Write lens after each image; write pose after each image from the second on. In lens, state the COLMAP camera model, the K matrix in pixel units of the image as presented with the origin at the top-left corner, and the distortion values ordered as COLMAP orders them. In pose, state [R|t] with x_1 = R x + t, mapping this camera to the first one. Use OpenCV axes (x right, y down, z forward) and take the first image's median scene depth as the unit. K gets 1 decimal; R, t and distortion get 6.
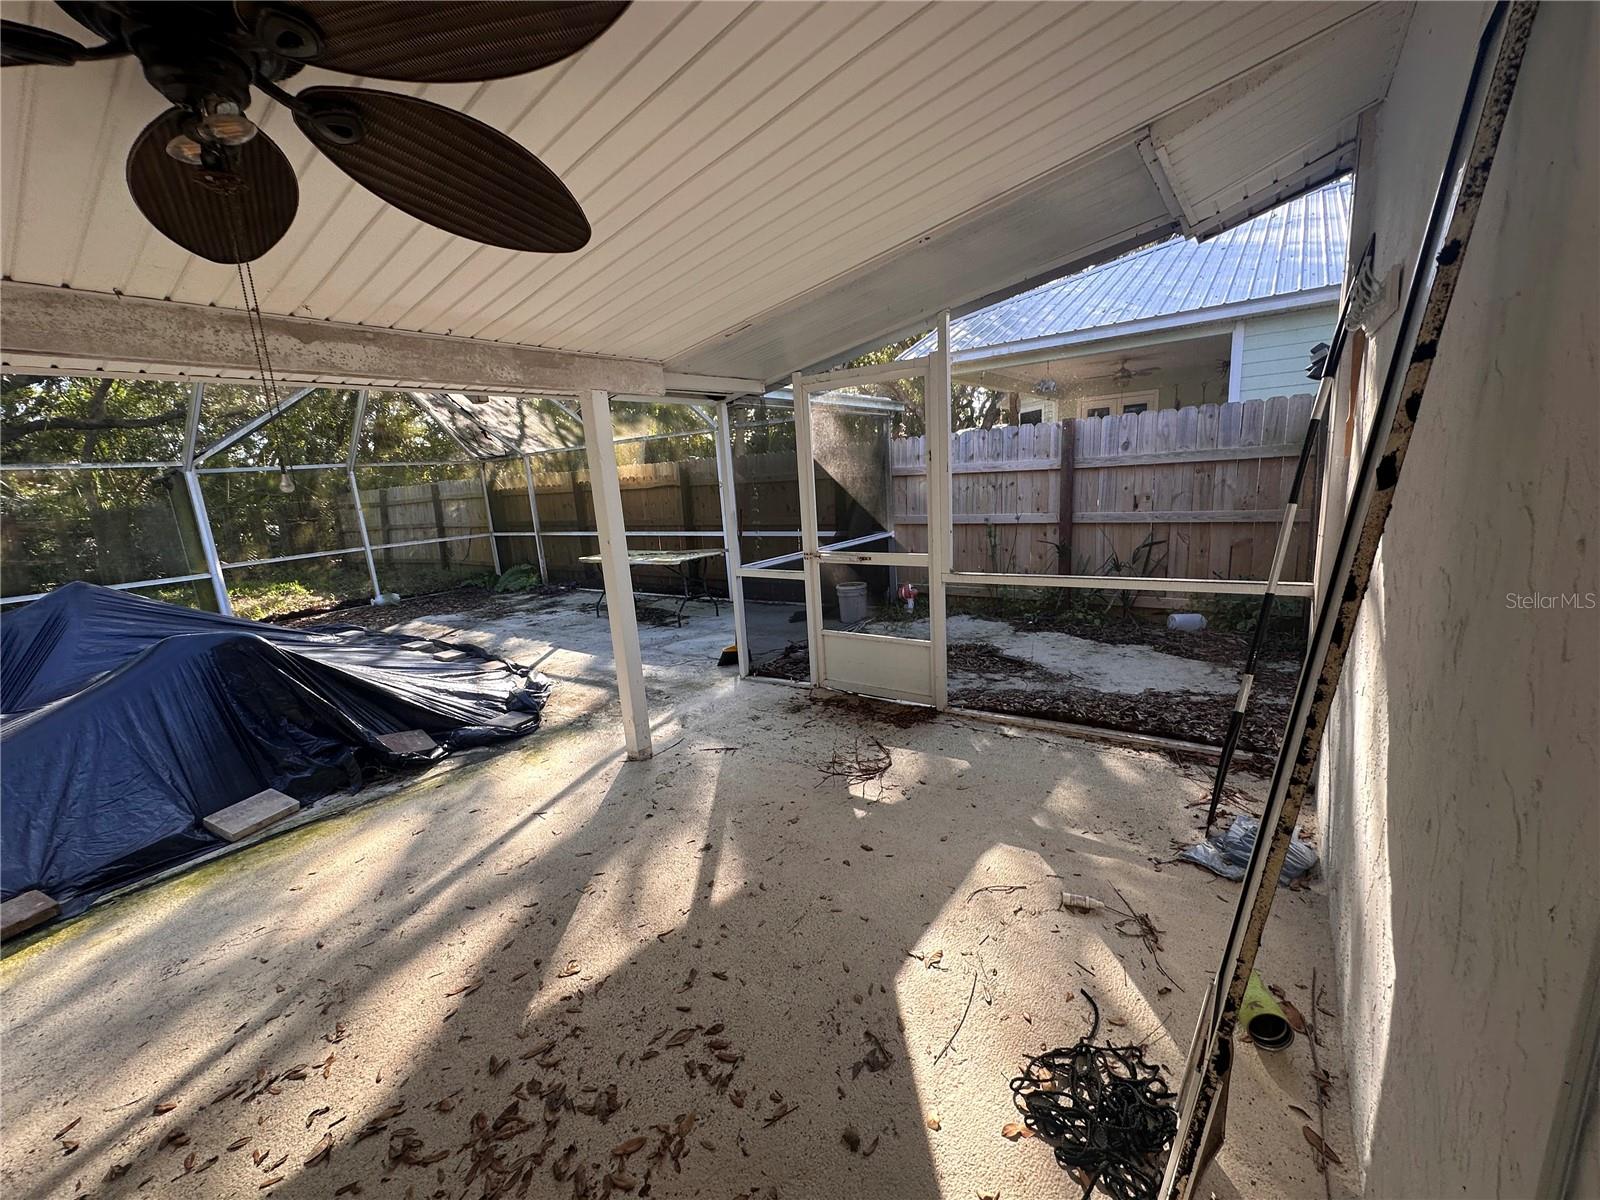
lens RADIAL K [[636.7, 0, 800.8], [0, 636.7, 602.1], [0, 0, 1]] dist [-0.004818, 0.000973]
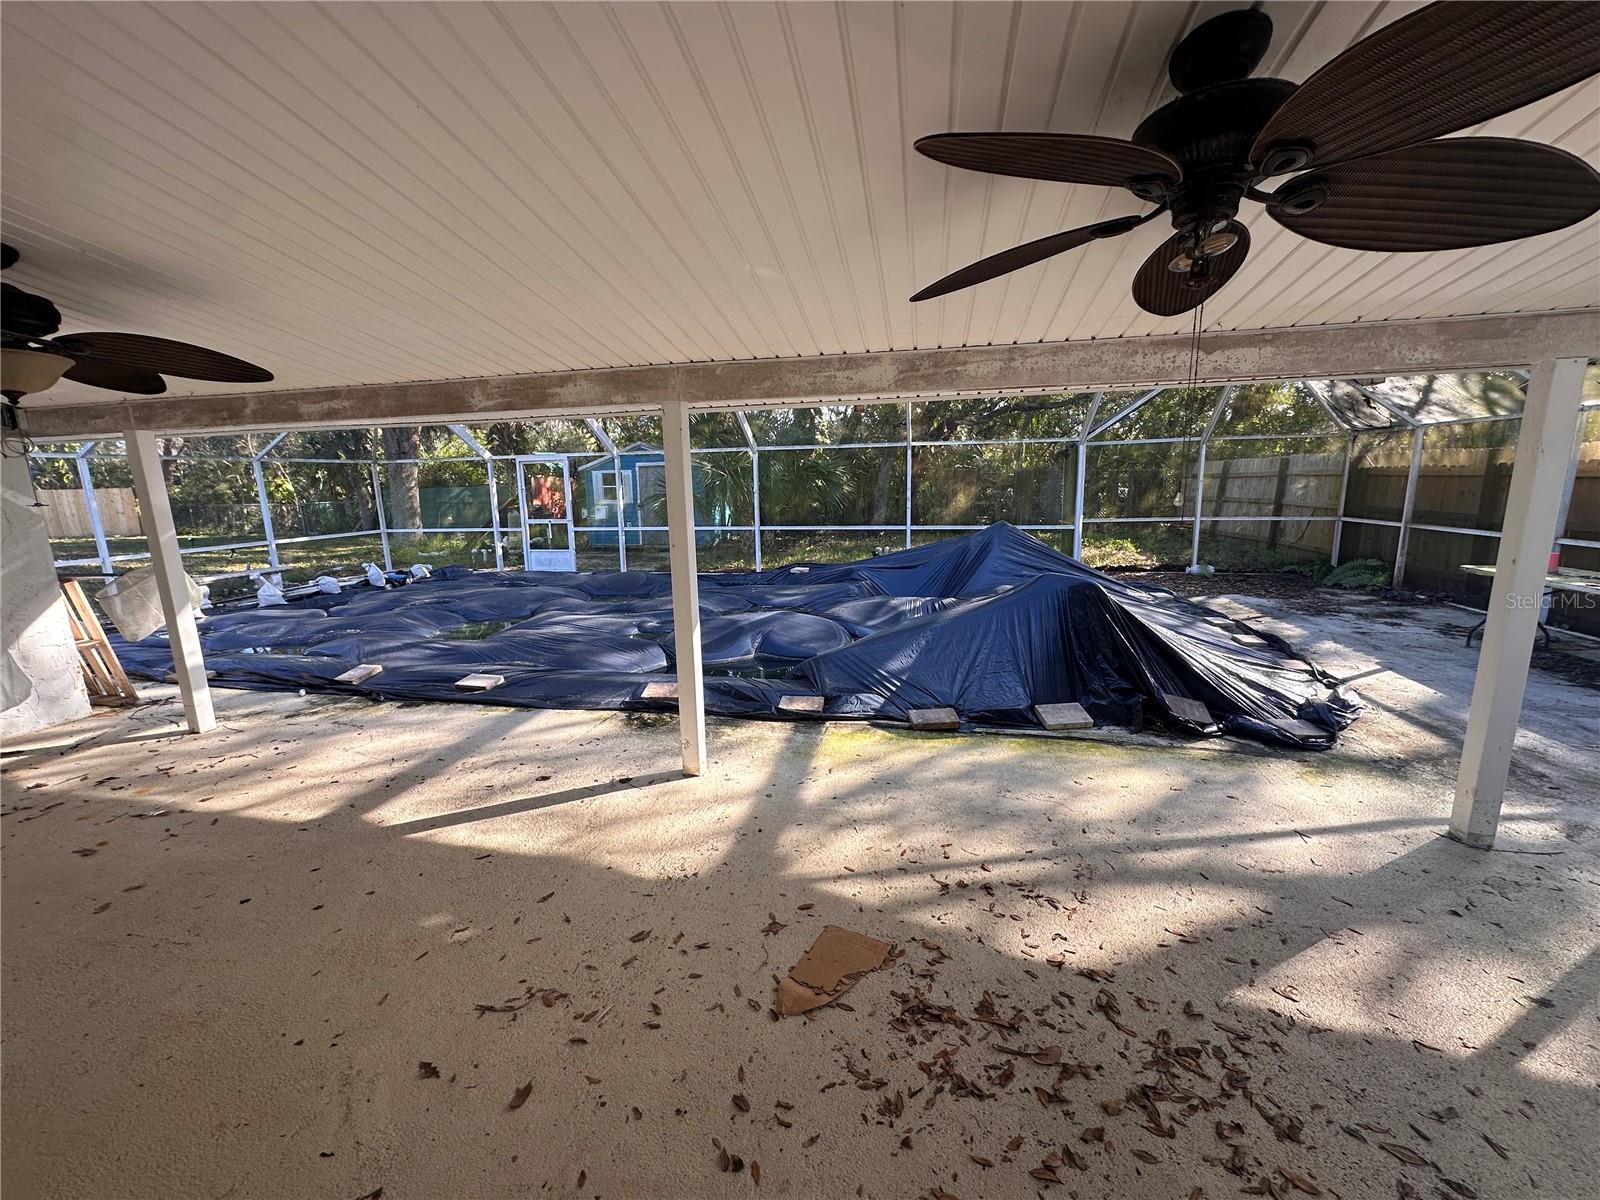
lens RADIAL K [[636.7, 0, 797.0], [0, 636.7, 602.7], [0, 0, 1]] dist [-0.004818, 0.000973]
pose [[0.402118, 0.229880, -0.886259, 0.037281], [-0.183905, 0.968520, 0.167775, -0.016412], [0.896928, 0.095523, 0.431736, -0.096285]]
